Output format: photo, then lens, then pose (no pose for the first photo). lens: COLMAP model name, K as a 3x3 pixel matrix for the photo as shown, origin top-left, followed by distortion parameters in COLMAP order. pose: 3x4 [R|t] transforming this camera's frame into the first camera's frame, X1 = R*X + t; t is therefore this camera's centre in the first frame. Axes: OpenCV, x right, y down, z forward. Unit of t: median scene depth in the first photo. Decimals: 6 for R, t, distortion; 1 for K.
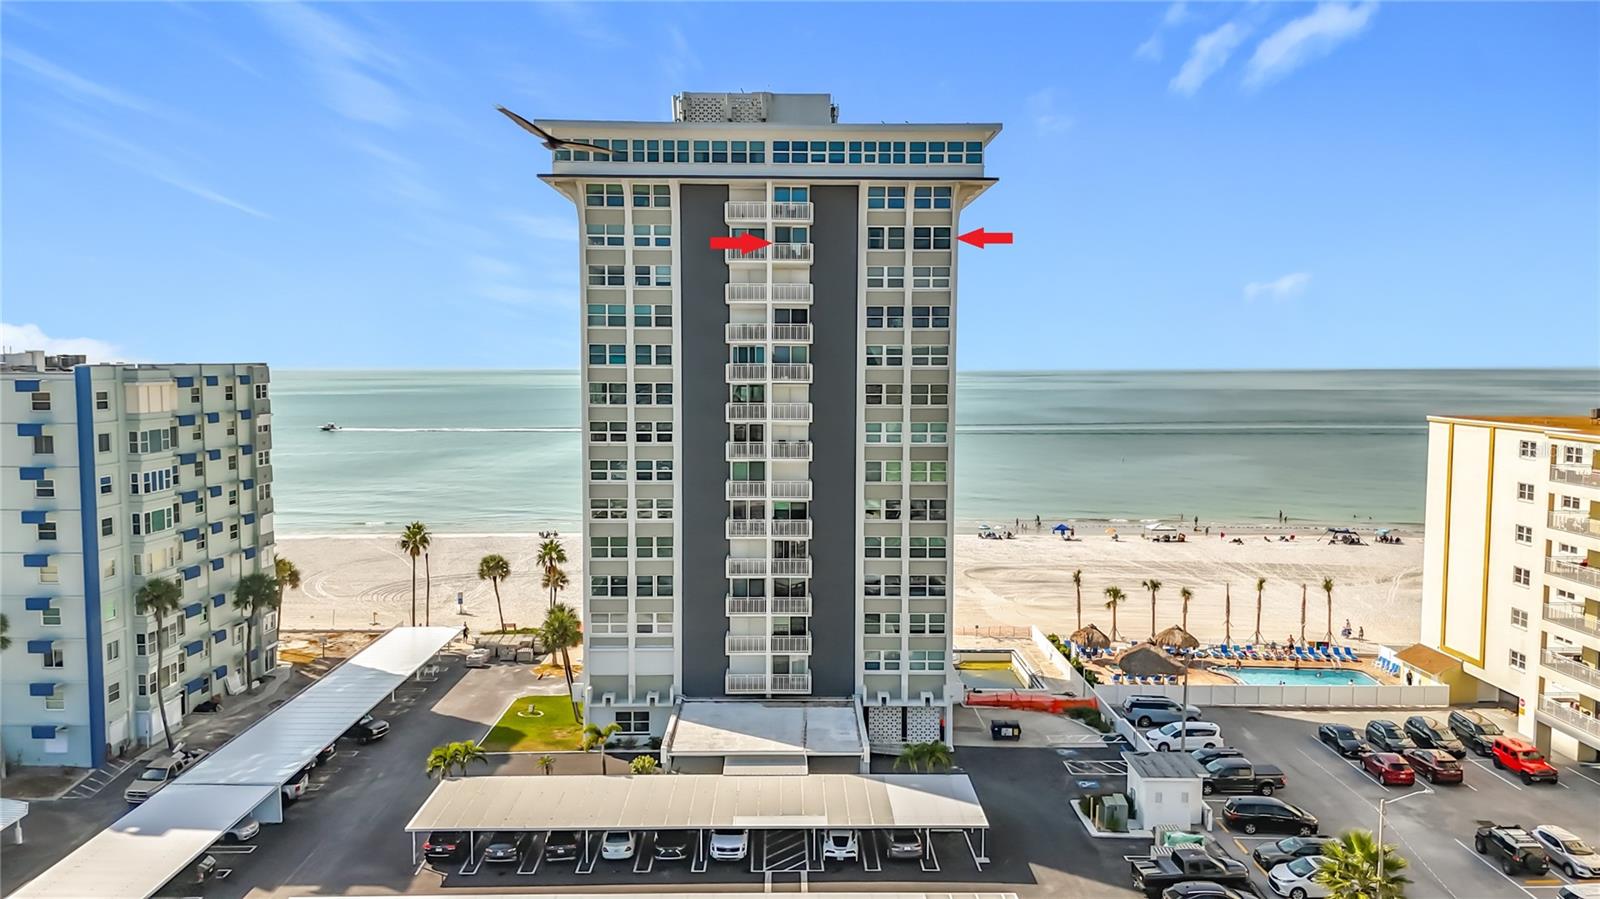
lens RADIAL K [[1191.6, 0, 803.6], [0, 1191.6, 449.1], [0, 0, 1]] dist [0.080835, -0.090672]
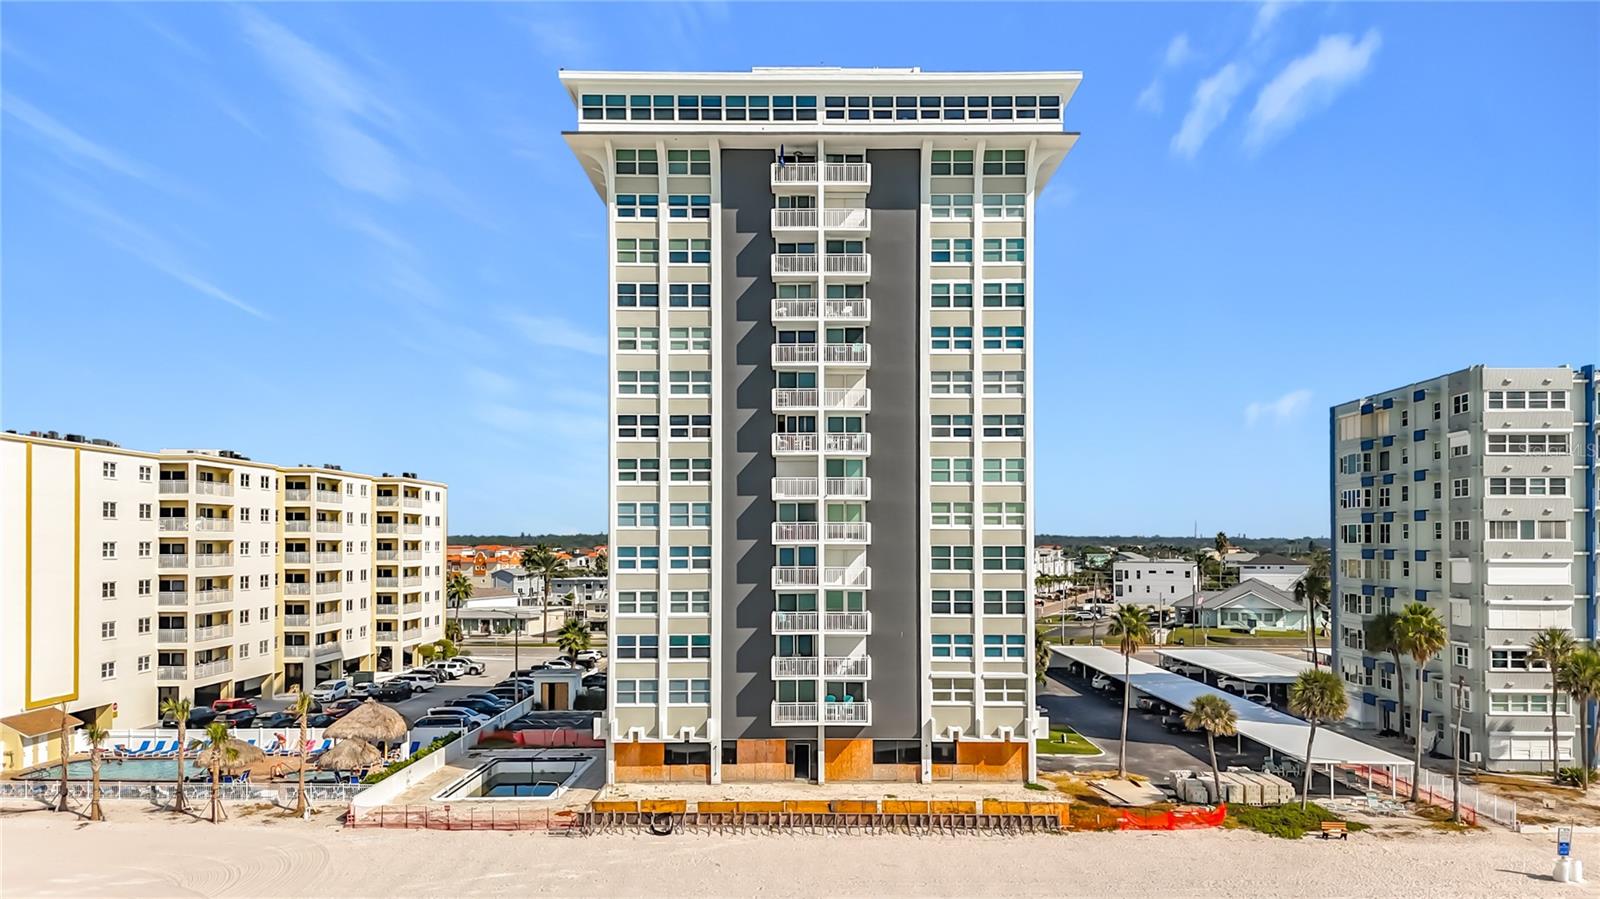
lens RADIAL K [[1195.2, 0, 816.6], [0, 1195.2, 520.1], [0, 0, 1]] dist [0.082668, -0.089448]
pose [[-0.999906, -0.001031, 0.013646, -0.046258], [-0.000162, 0.997979, 0.063546, -0.025086], [-0.013684, 0.063537, -0.997886, 2.206710]]
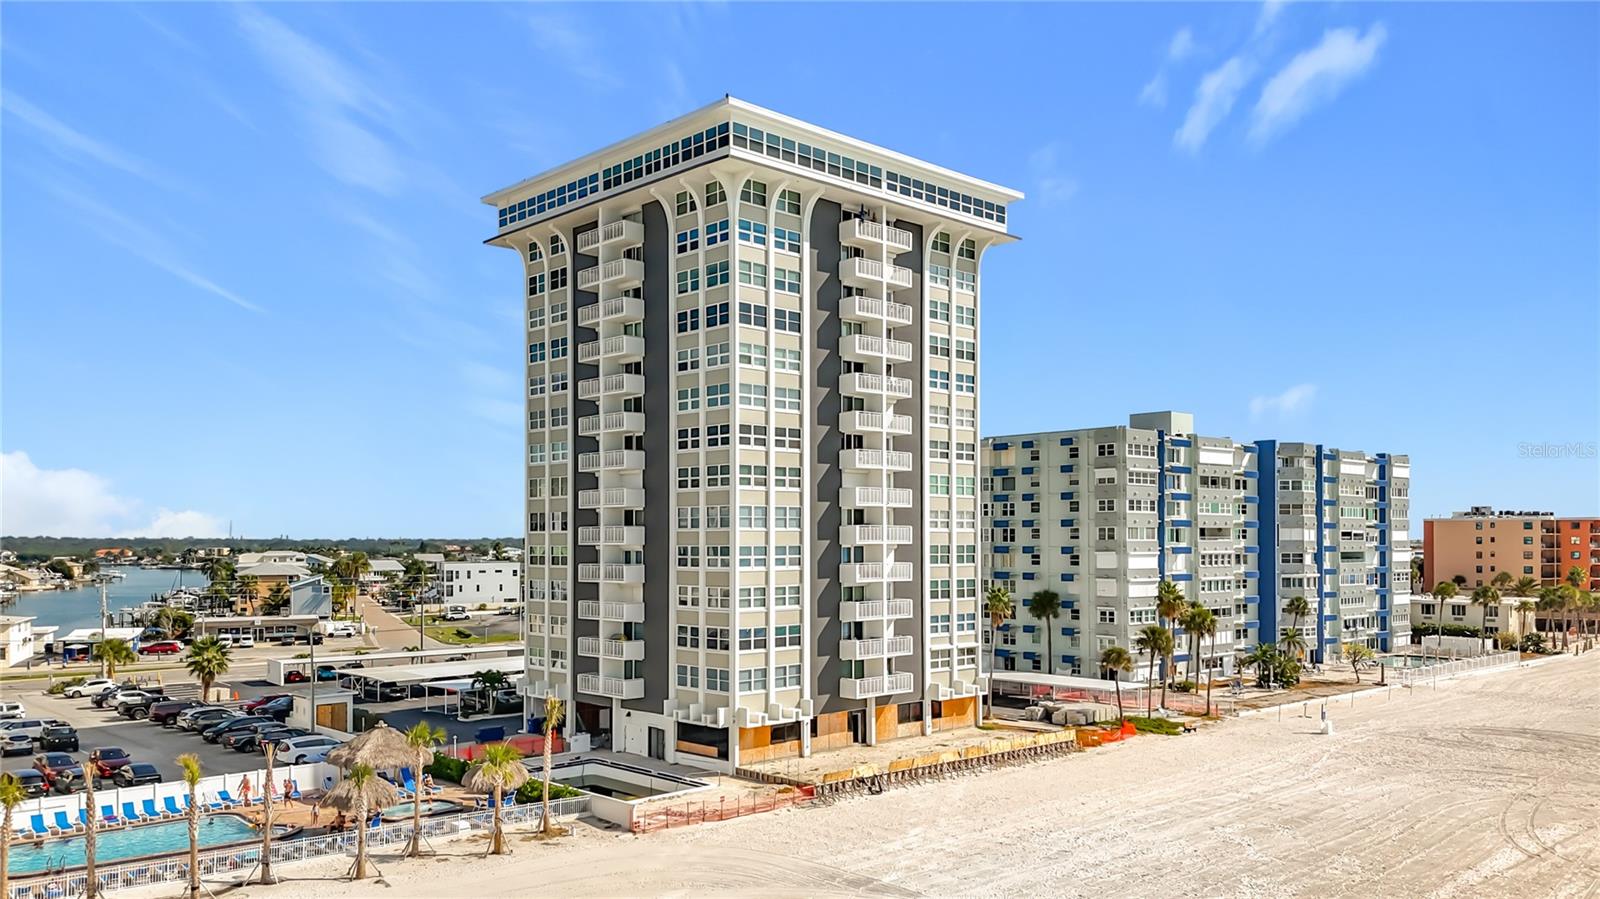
lens RADIAL K [[1207.4, 0, 795.6], [0, 1207.4, 521.9], [0, 0, 1]] dist [0.105184, -0.125419]
pose [[-0.739515, -0.011113, -0.673048, 0.727392], [-0.053997, 0.997621, 0.042857, -0.012267], [0.670970, 0.068036, -0.738356, 2.063763]]
